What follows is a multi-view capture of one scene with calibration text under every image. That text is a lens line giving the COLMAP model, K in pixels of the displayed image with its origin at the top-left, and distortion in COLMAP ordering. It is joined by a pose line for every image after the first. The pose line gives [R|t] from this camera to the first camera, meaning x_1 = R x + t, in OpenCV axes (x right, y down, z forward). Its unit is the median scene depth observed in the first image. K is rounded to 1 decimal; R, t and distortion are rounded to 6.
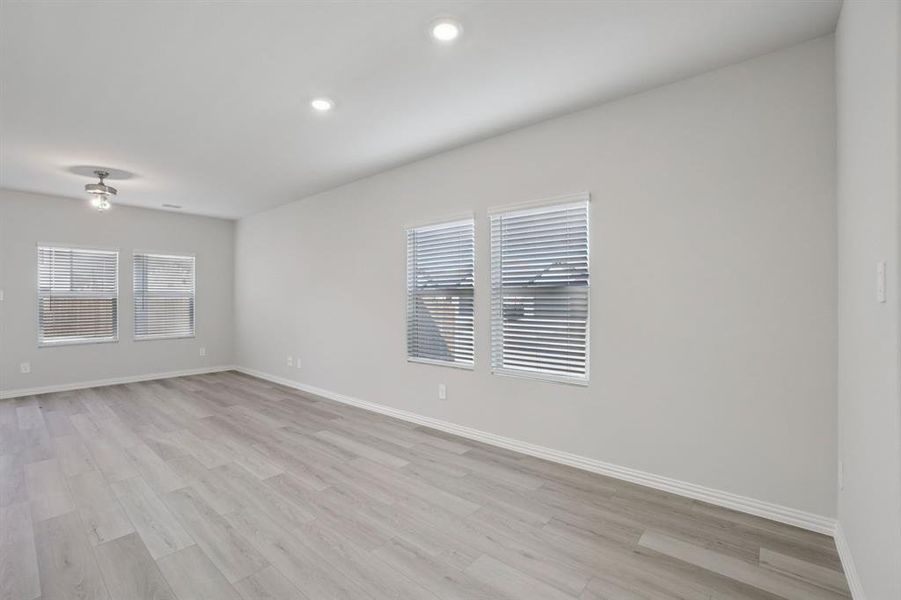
lens RADIAL K [[394.8, 0, 443.1], [0, 394.8, 303.5], [0, 0, 1]] dist [-0.062227, 0.023452]
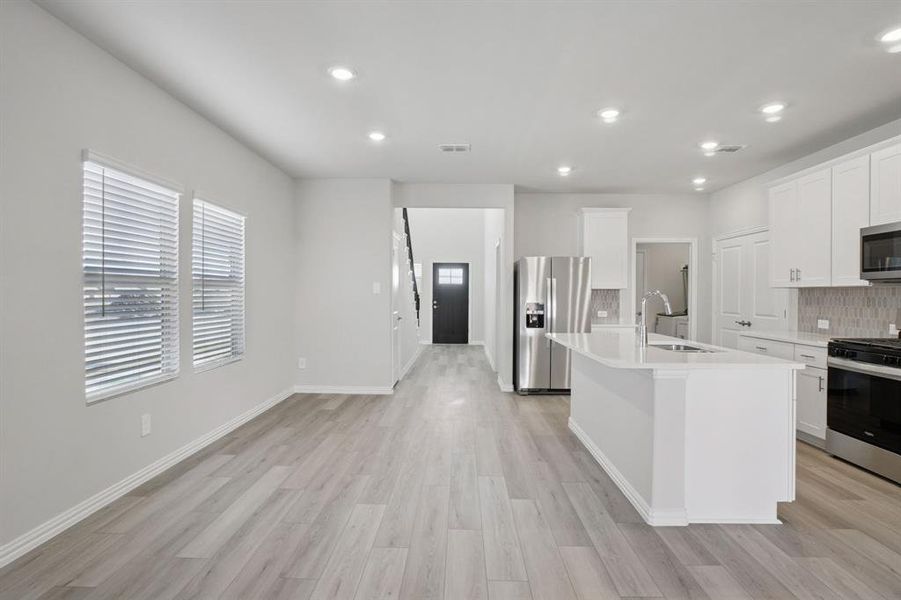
lens RADIAL K [[466.7, 0, 450.5], [0, 466.7, 300.0], [0, 0, 1]] dist [-0.023709, 0.000668]
pose [[-0.631754, -0.013141, 0.775057, -0.928094], [0.001899, 0.999827, 0.018500, -0.007343], [-0.775166, 0.013159, -0.631620, 1.055635]]
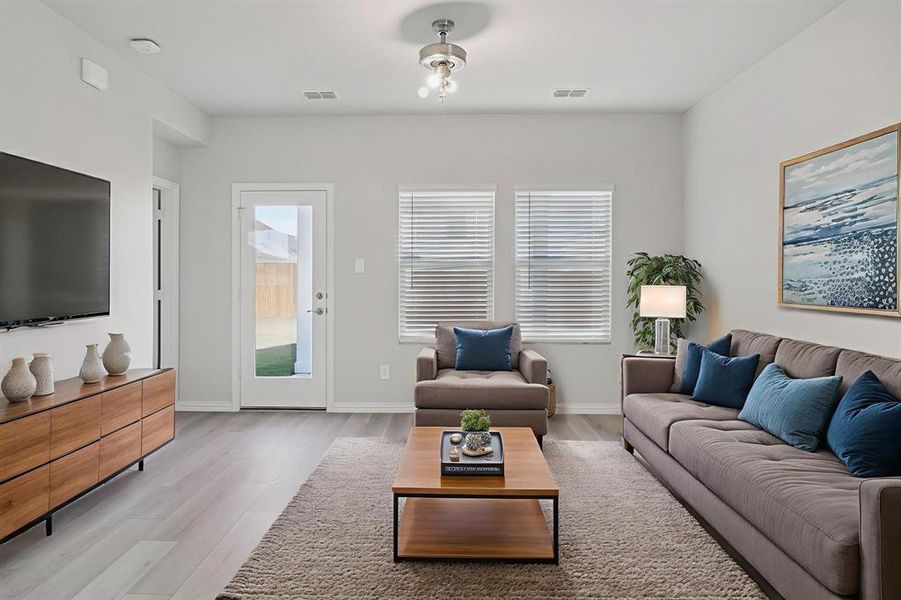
lens RADIAL K [[563.8, 0, 430.5], [0, 563.8, 283.2], [0, 0, 1]] dist [-0.014881, -0.000478]
pose [[0.624754, 0.006392, -0.780795, -0.330633], [-0.009667, 0.999953, 0.000451, 0.012143], [0.780761, 0.007266, 0.624787, 0.547901]]
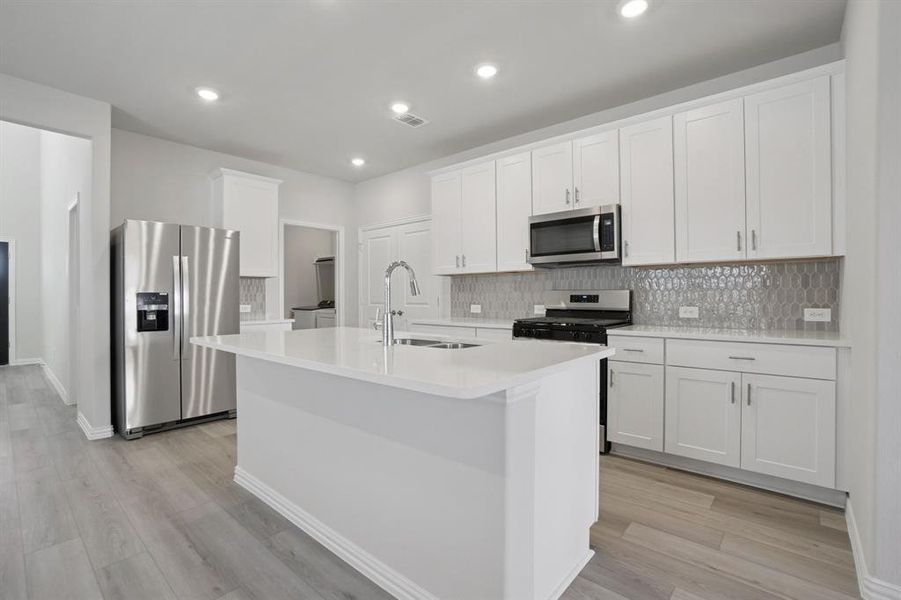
lens RADIAL K [[415.1, 0, 444.6], [0, 415.1, 297.5], [0, 0, 1]] dist [-0.063954, 0.025593]
pose [[-0.999804, 0.003317, 0.019530, -0.570192], [0.003530, 0.999934, 0.010892, 0.032697], [-0.019493, 0.010959, -0.999750, 0.734647]]
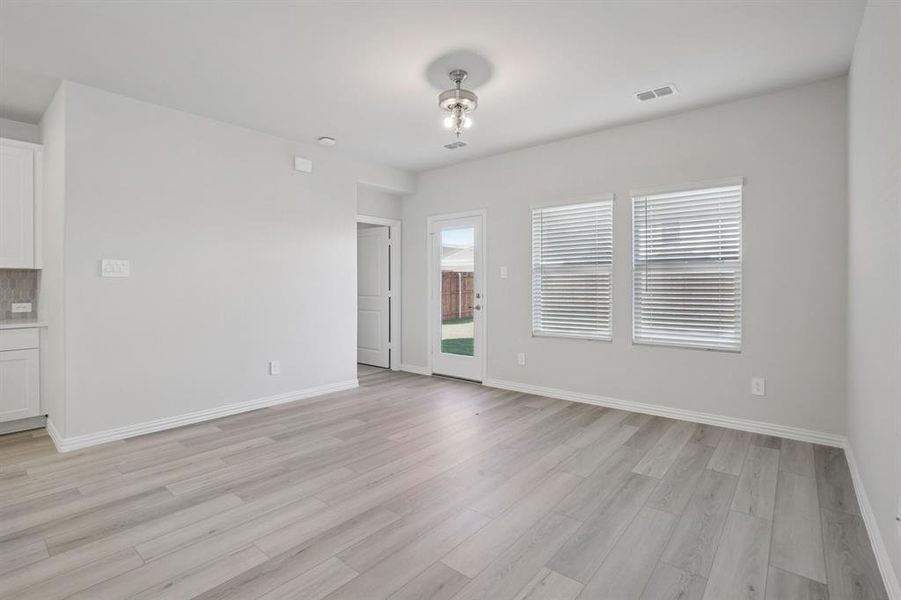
lens RADIAL K [[429.4, 0, 434.8], [0, 429.4, 285.3], [0, 0, 1]] dist [-0.059928, 0.024844]
pose [[-0.007035, 0.005049, -0.999963, -0.203483], [-0.006481, 0.999966, 0.005094, 0.006890], [0.999954, 0.006516, -0.007002, 1.043350]]
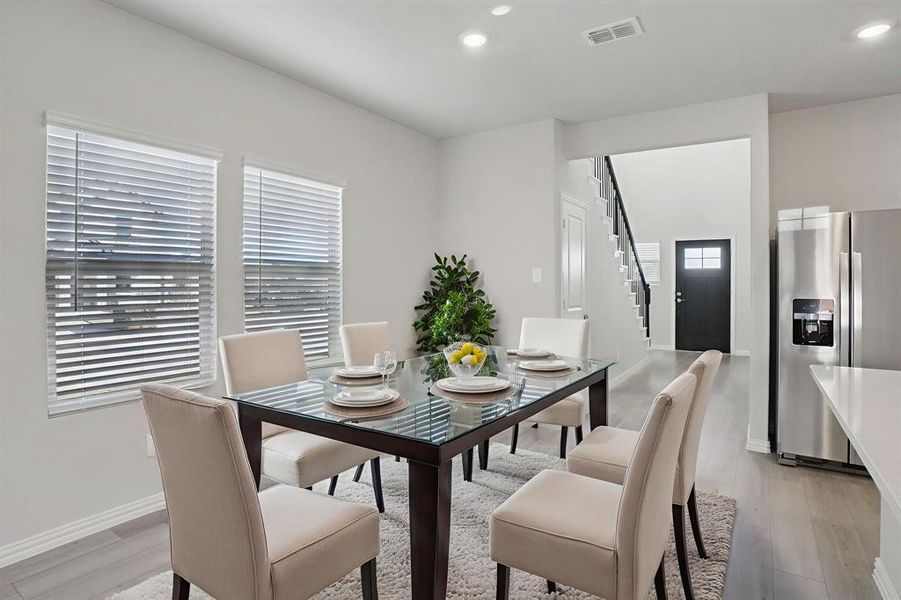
lens RADIAL K [[485.7, 0, 428.5], [0, 485.7, 281.8], [0, 0, 1]] dist [-0.074628, 0.031959]
pose [[-0.095082, 0.000411, 0.995469, -0.691540], [0.006253, 0.999980, 0.000184, -0.004171], [-0.995450, 0.006242, -0.095082, 0.649986]]
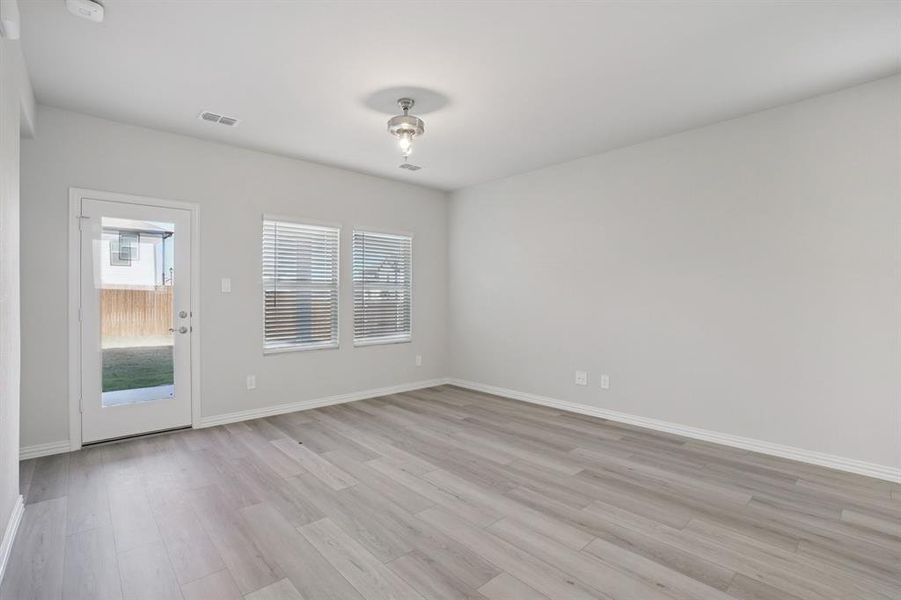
lens RADIAL K [[418.9, 0, 436.0], [0, 418.9, 297.4], [0, 0, 1]] dist [-0.058437, 0.020883]
pose [[0.989930, 0.000898, -0.141556, -0.799301], [-0.002310, 0.999949, -0.009811, 0.012593], [0.141540, 0.010039, 0.989882, 0.304290]]
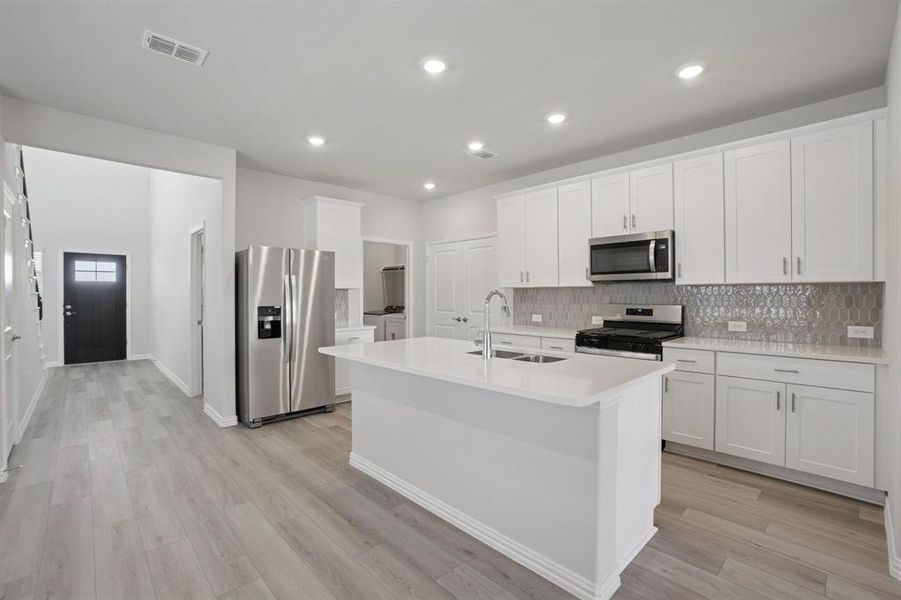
lens RADIAL K [[404.2, 0, 449.3], [0, 404.2, 296.1], [0, 0, 1]] dist [-0.063701, 0.023959]
pose [[-0.994297, 0.001663, 0.106633, -0.500878], [0.002985, 0.999921, 0.012240, -0.005371], [-0.106604, 0.012488, -0.994223, 0.845622]]
